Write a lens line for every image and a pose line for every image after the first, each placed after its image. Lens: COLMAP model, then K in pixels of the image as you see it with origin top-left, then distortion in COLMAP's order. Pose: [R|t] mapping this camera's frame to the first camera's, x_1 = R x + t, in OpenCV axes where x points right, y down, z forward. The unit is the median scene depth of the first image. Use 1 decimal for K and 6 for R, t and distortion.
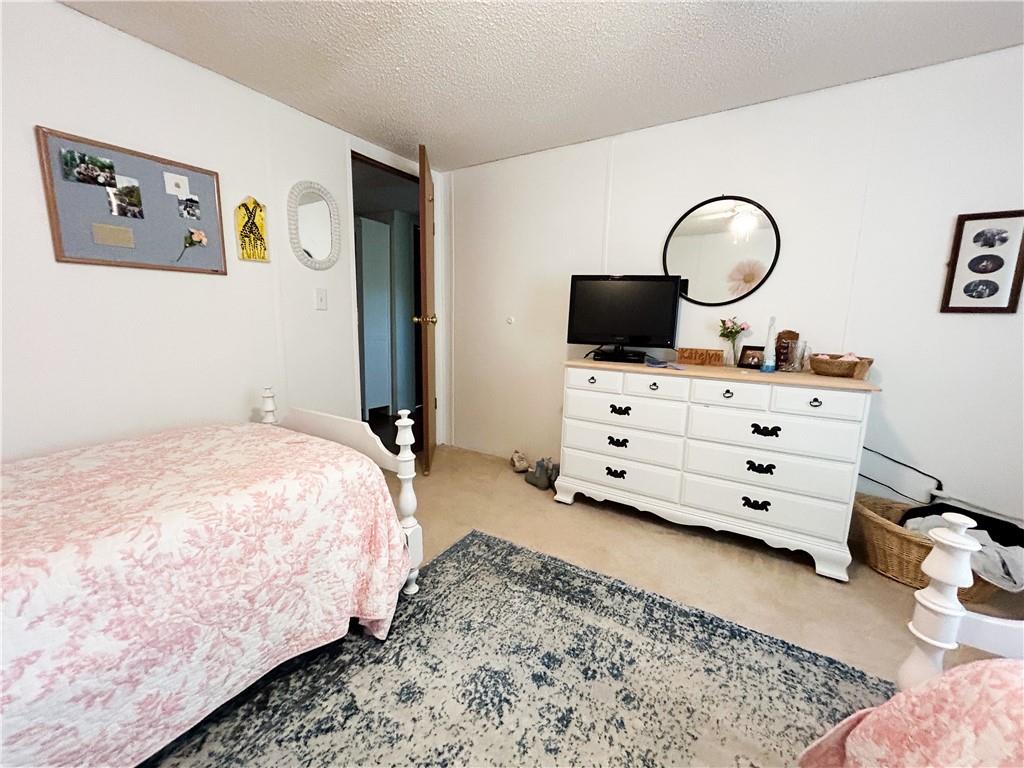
lens RADIAL K [[412.8, 0, 512.0], [0, 412.8, 384.0], [0, 0, 1]] dist [0.001781, -0.000272]
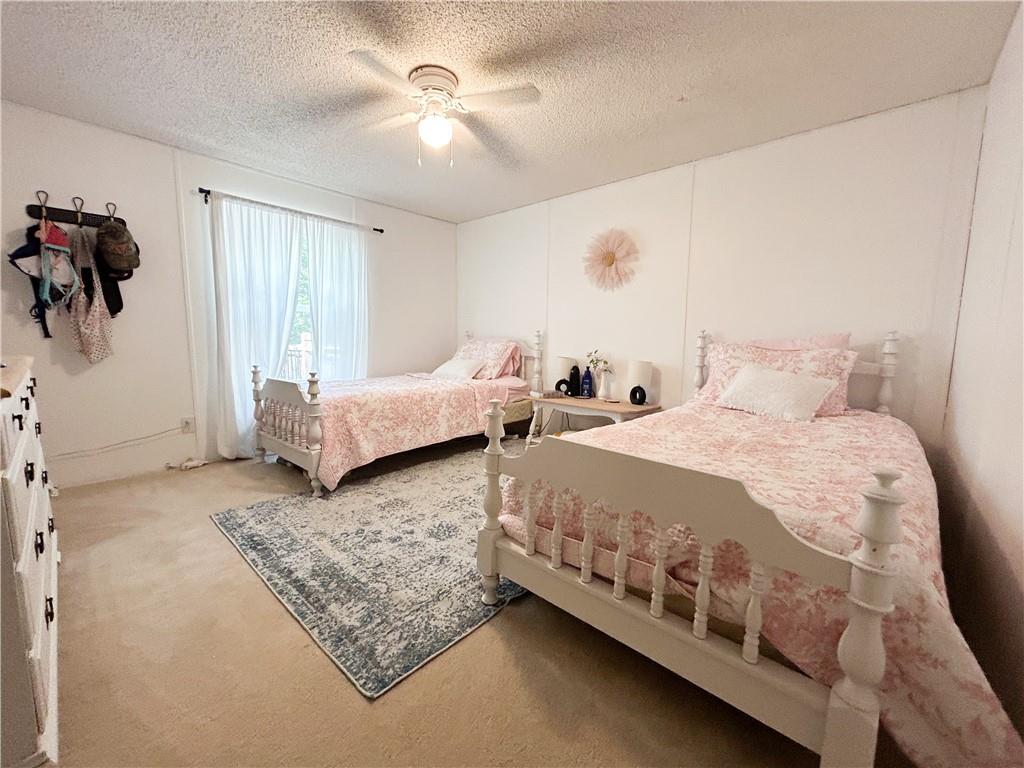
lens RADIAL K [[412.8, 0, 512.0], [0, 412.8, 384.0], [0, 0, 1]] dist [0.001781, -0.000272]
pose [[-0.985464, -0.047691, 0.163055, -0.458724], [-0.001821, 0.962700, 0.270566, -0.218308], [-0.169877, 0.266336, -0.948792, 1.899883]]
